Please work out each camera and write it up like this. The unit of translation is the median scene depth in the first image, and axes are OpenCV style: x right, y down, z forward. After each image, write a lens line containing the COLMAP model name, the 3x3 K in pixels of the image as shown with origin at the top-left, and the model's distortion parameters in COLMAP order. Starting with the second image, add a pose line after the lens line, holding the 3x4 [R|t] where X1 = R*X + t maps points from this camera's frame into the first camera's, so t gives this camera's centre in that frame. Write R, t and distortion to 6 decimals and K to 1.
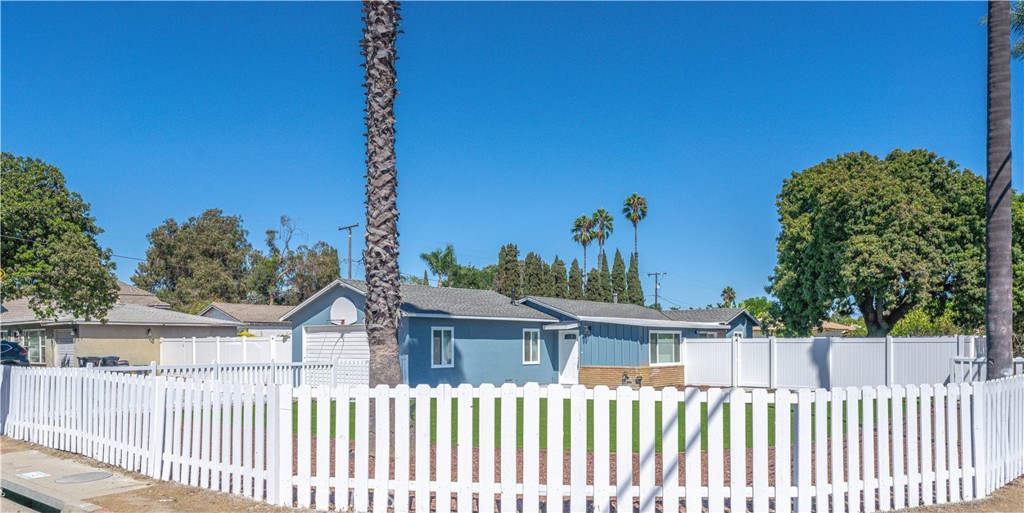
lens RADIAL K [[699.5, 0, 508.8], [0, 699.5, 327.3], [0, 0, 1]] dist [0.000393, -0.000243]
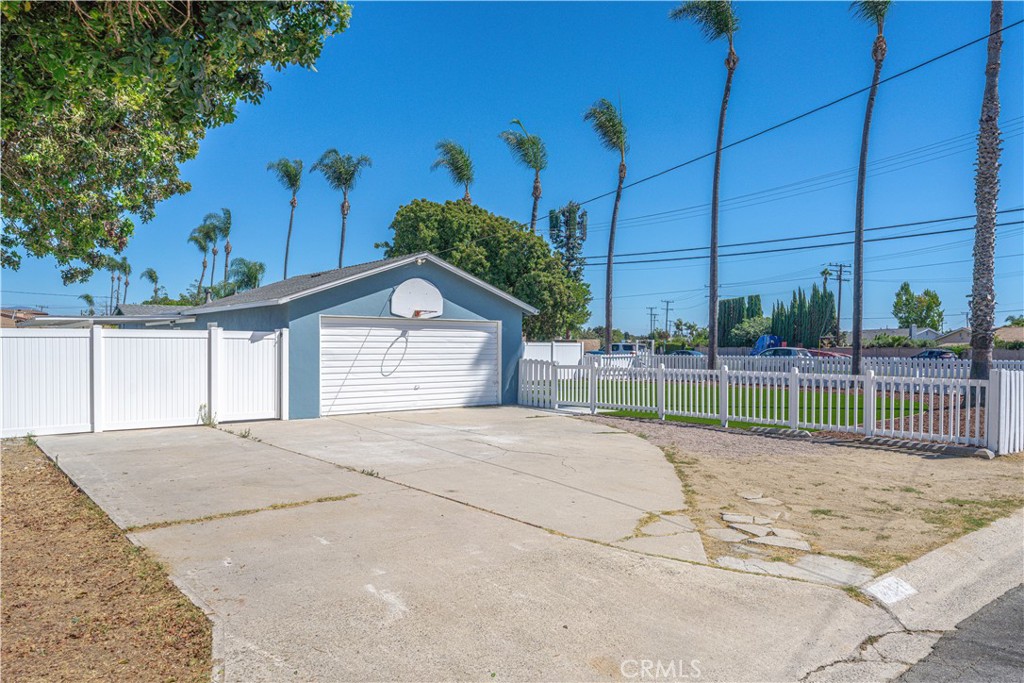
lens RADIAL K [[693.9, 0, 512.0], [0, 693.9, 341.5], [0, 0, 1]] dist [0.035528, -0.000800]
pose [[0.192801, 0.008890, 0.981198, -0.794169], [-0.026327, 0.999646, -0.003884, 0.017639], [-0.980885, -0.025083, 0.192966, 0.677197]]
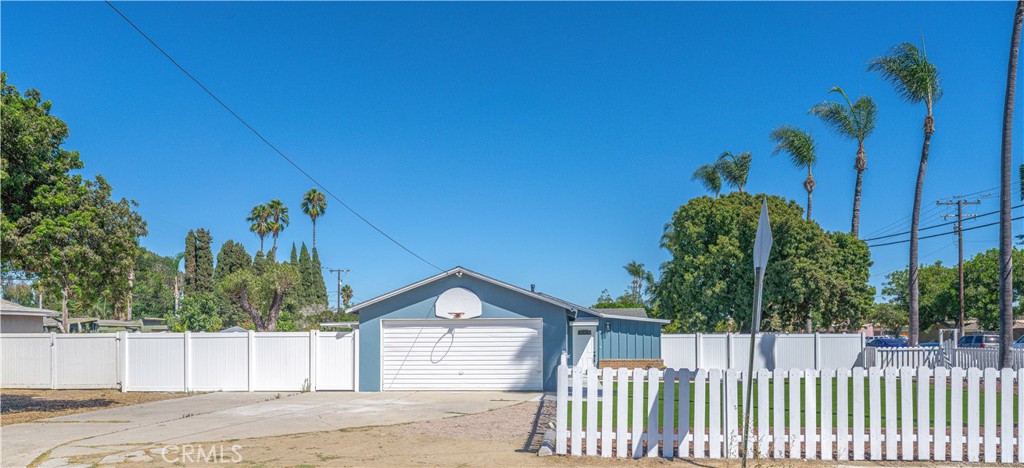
lens RADIAL K [[665.1, 0, 510.9], [0, 665.1, 332.9], [0, 0, 1]] dist [0.005159, -0.004257]
pose [[0.821594, 0.001537, 0.570071, -0.584988], [-0.010193, 0.999876, 0.011993, 0.003283], [-0.569982, -0.015664, 0.821508, 0.230801]]
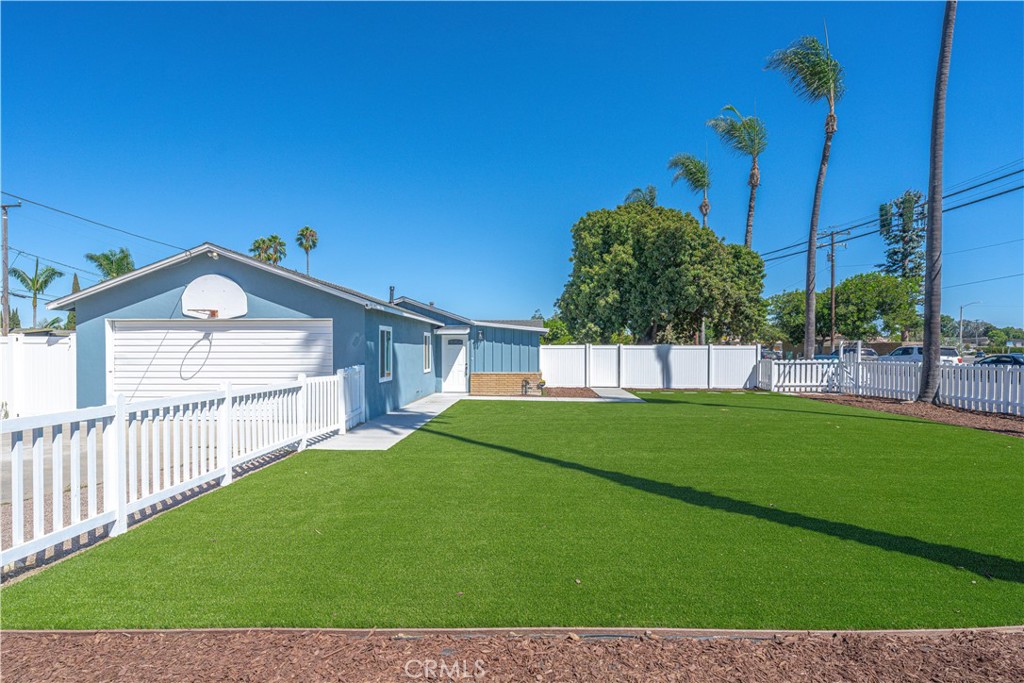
lens RADIAL K [[487.8, 0, 511.1], [0, 487.8, 358.4], [0, 0, 1]] dist [0.002288, 0.000324]
pose [[0.793865, -0.009379, 0.608022, -0.256316], [-0.016122, 0.999205, 0.036464, 0.010434], [-0.607881, -0.038750, 0.793082, 0.428465]]
